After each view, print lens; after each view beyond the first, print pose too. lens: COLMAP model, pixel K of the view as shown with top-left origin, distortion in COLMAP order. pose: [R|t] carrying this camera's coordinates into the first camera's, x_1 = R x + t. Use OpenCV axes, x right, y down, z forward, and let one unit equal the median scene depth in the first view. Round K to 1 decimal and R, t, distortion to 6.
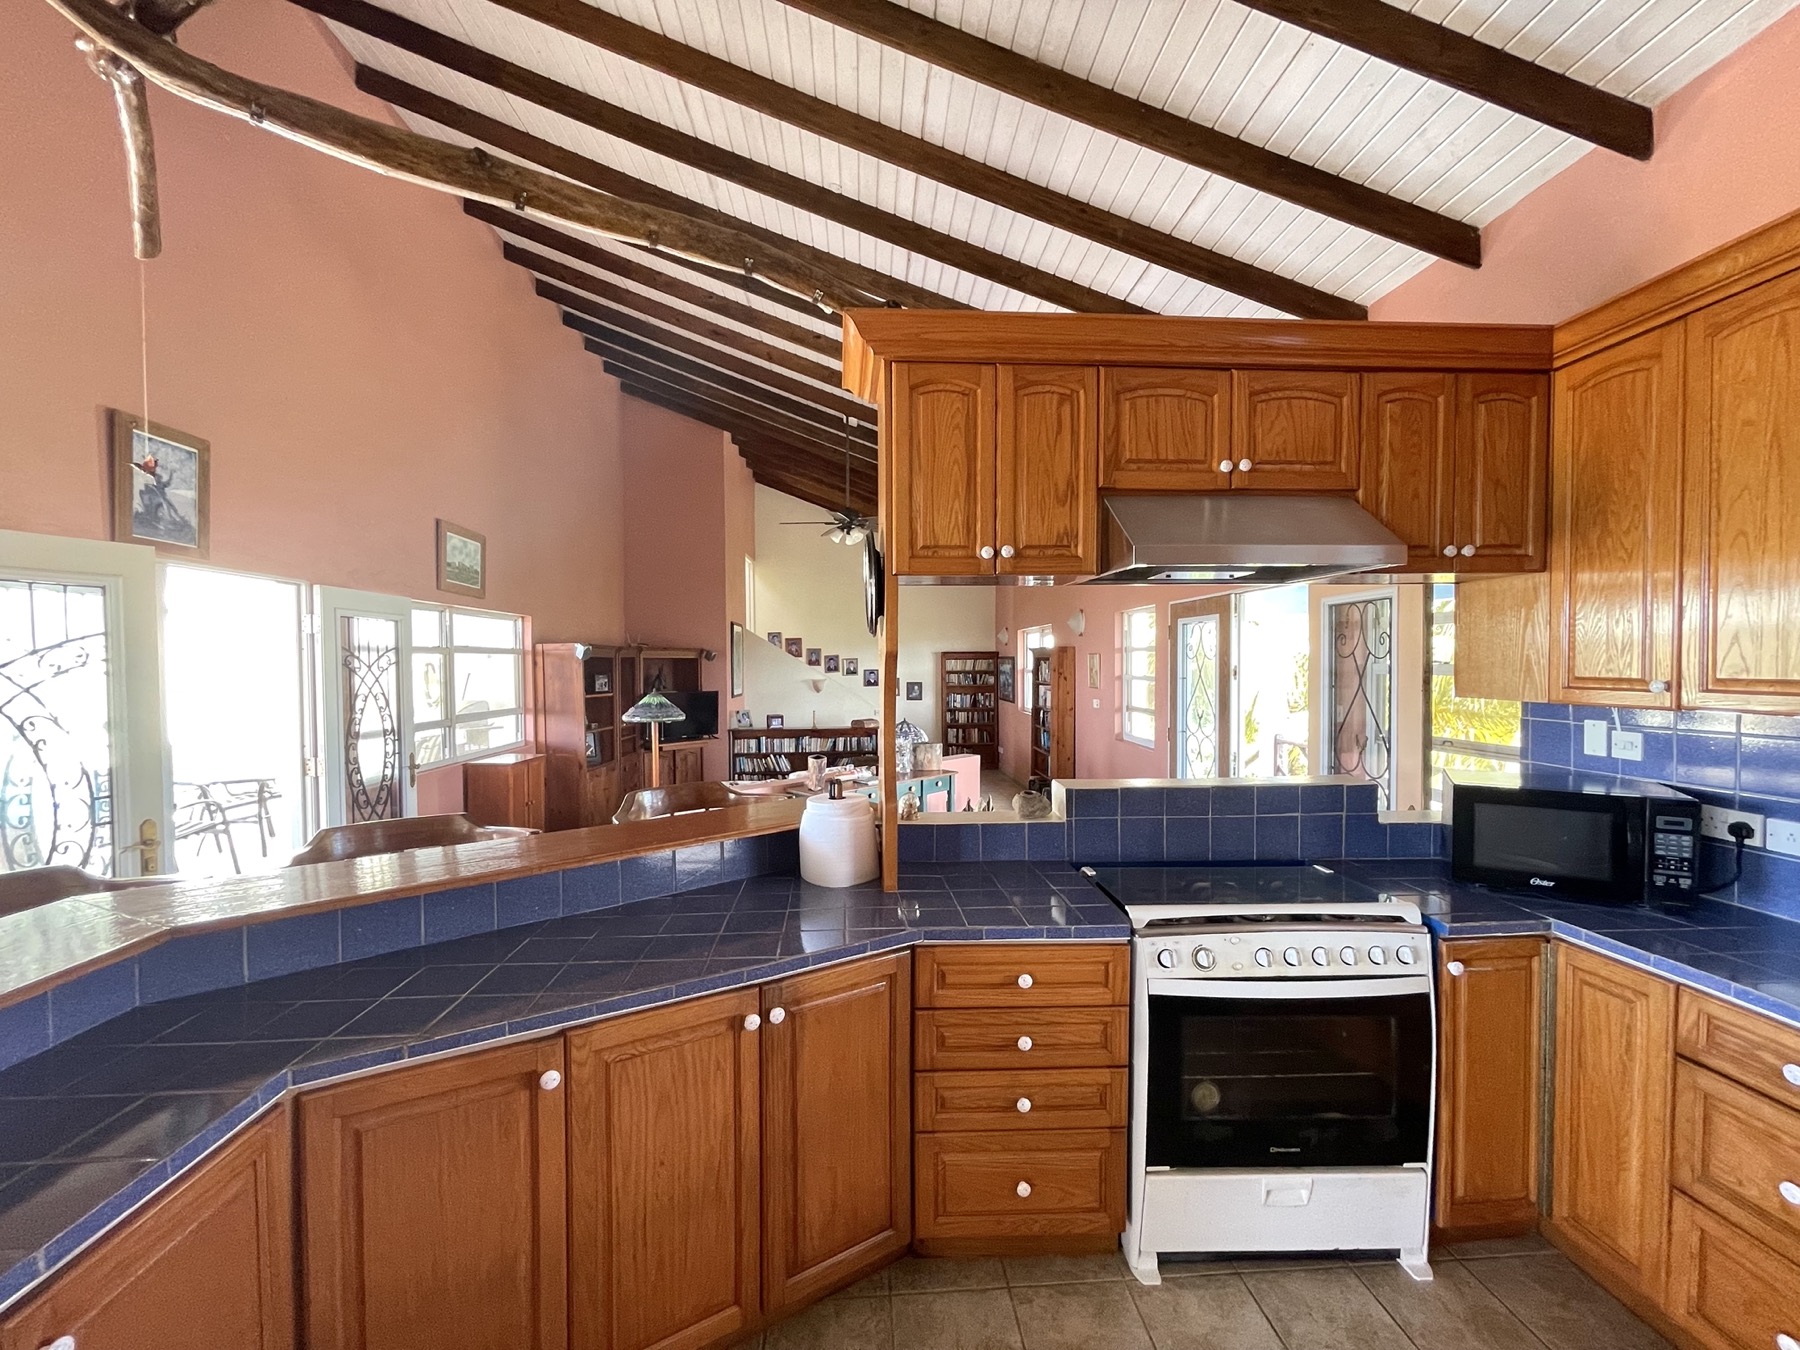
lens RADIAL K [[728.5, 0, 903.2], [0, 728.5, 678.8], [0, 0, 1]] dist [0.004246, -0.000070]
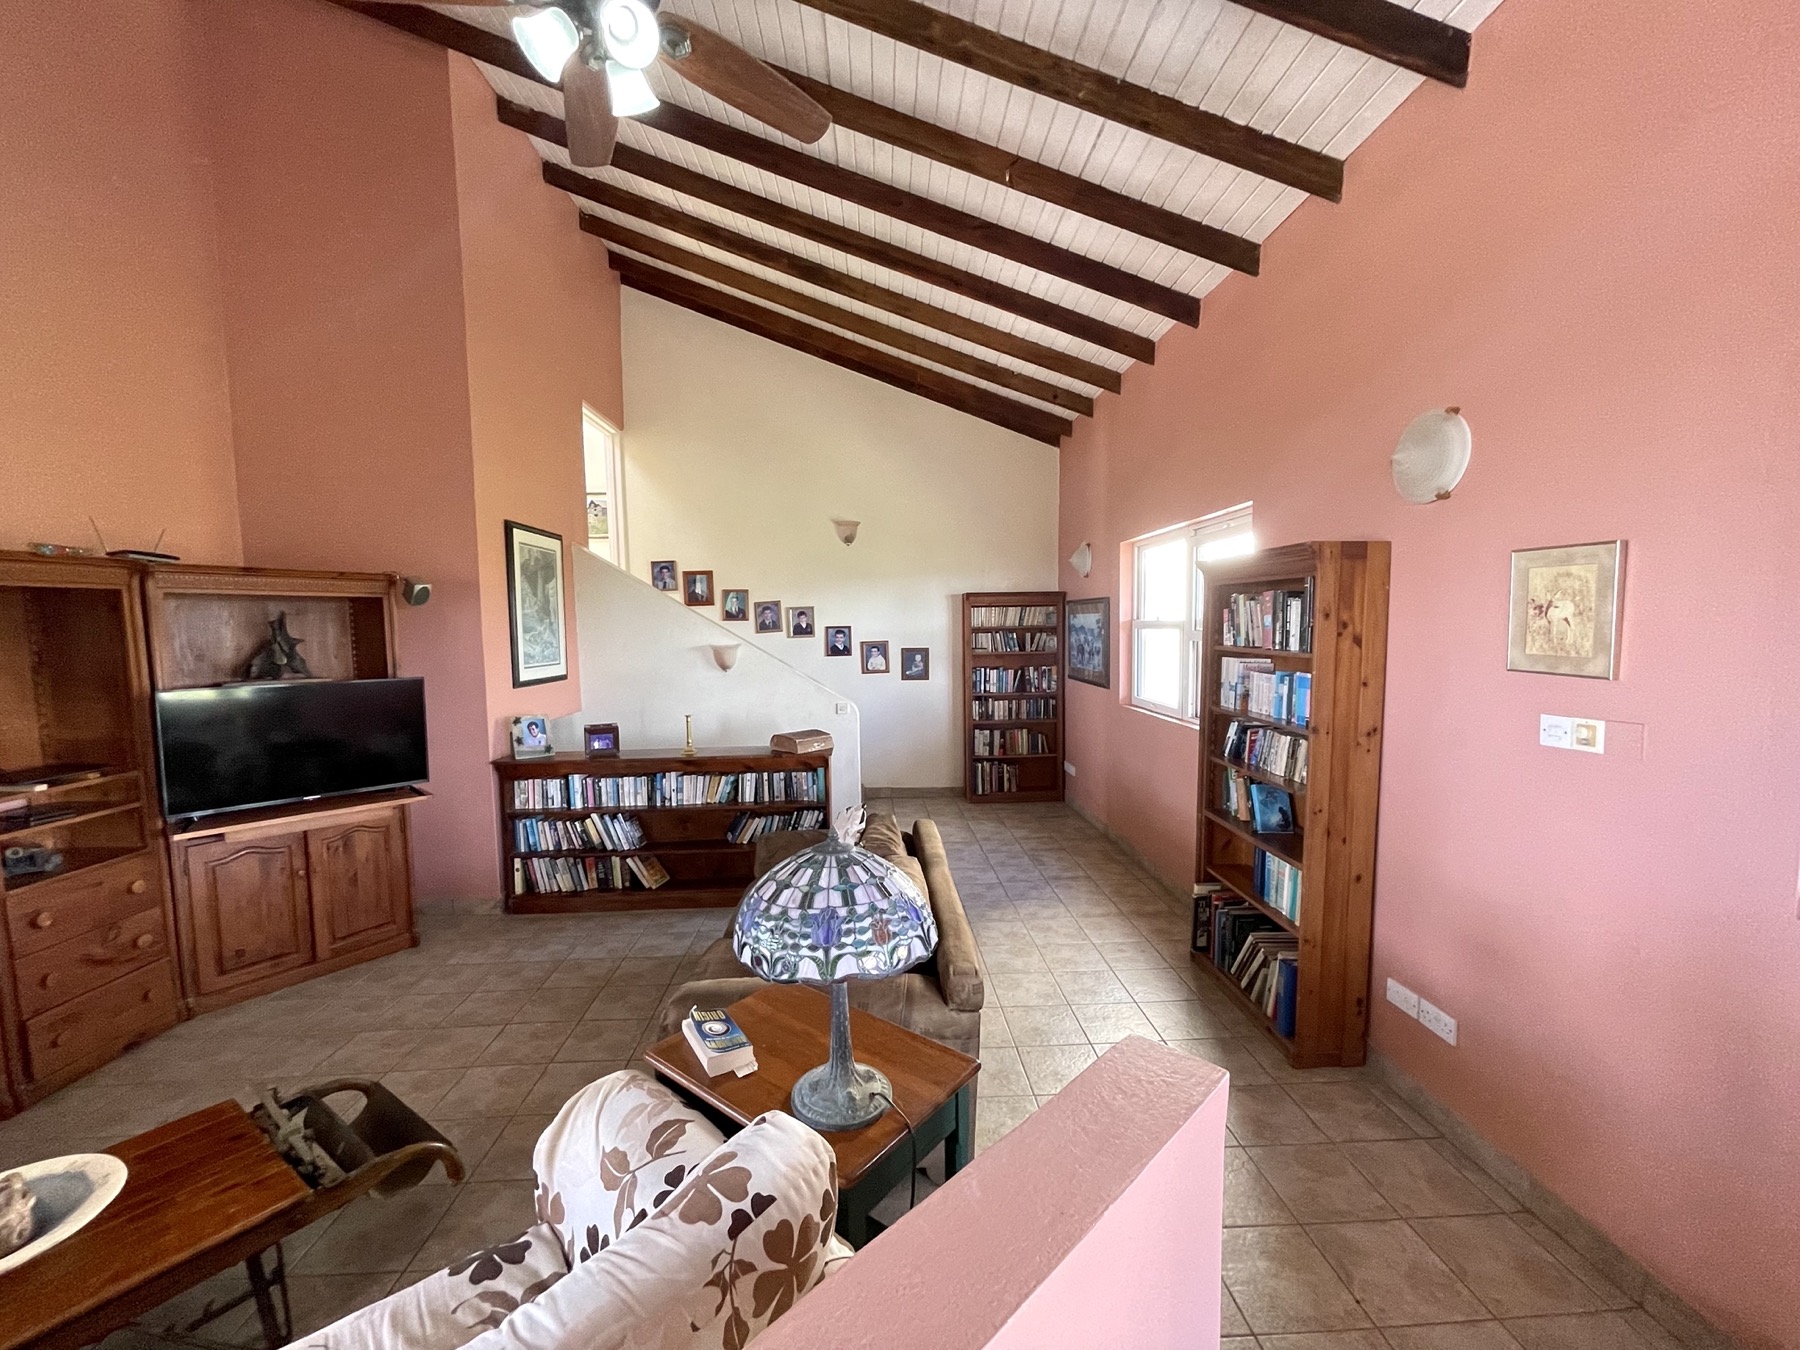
lens RADIAL K [[728.5, 0, 894.2], [0, 728.5, 680.1], [0, 0, 1]] dist [0.004246, -0.000070]
pose [[0.999610, -0.006765, -0.027104, 0.026361], [0.008222, 0.998506, 0.054029, -0.002368], [0.026698, -0.054230, 0.998171, 0.792380]]
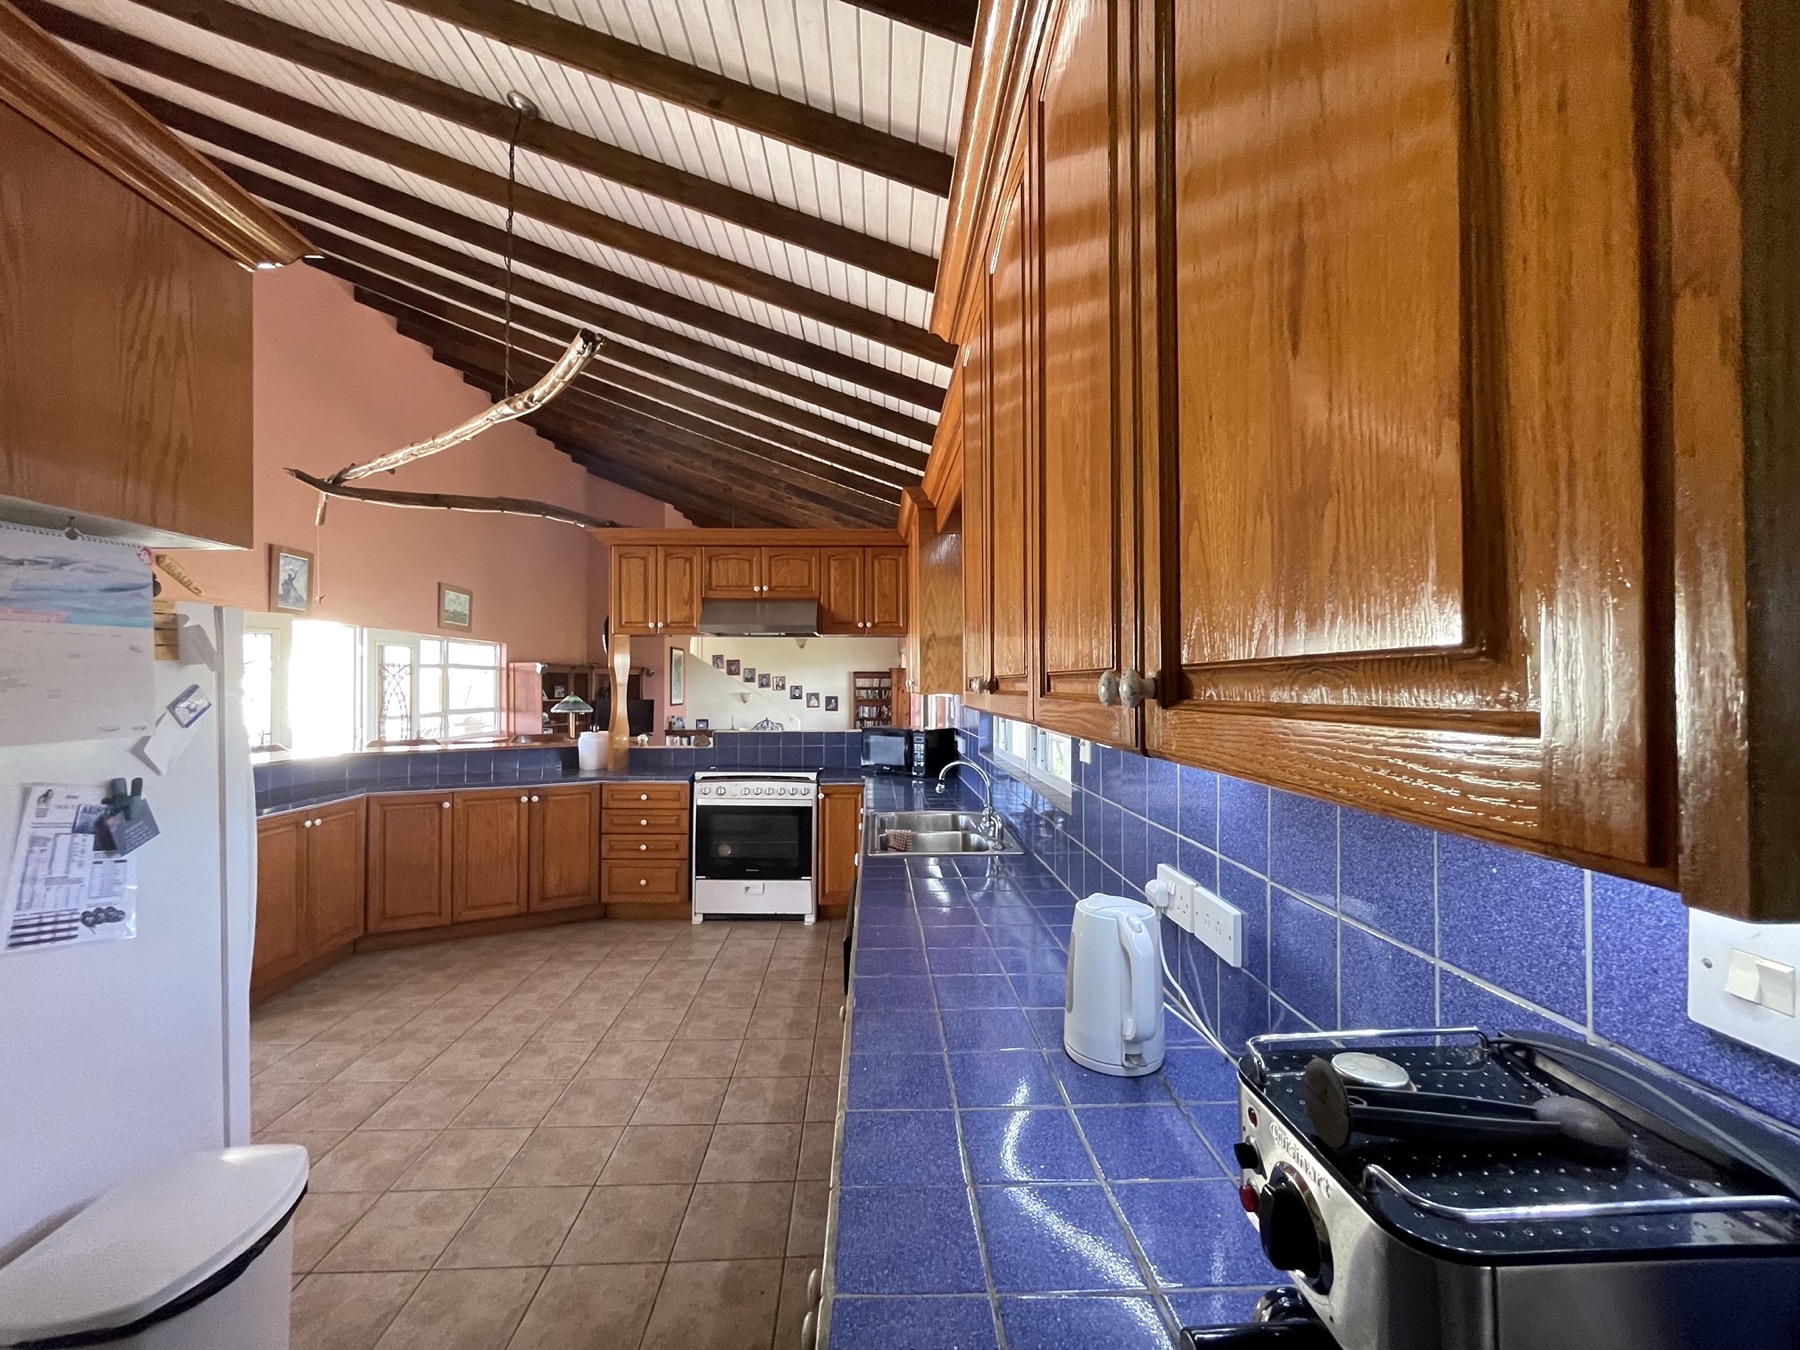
lens RADIAL K [[728.5, 0, 904.4], [0, 728.5, 675.7], [0, 0, 1]] dist [0.004246, -0.000070]
pose [[0.999694, 0.008456, -0.023256, 0.303315], [-0.009240, 0.999386, -0.033792, 0.018770], [0.022956, 0.033997, 0.999158, -0.409526]]
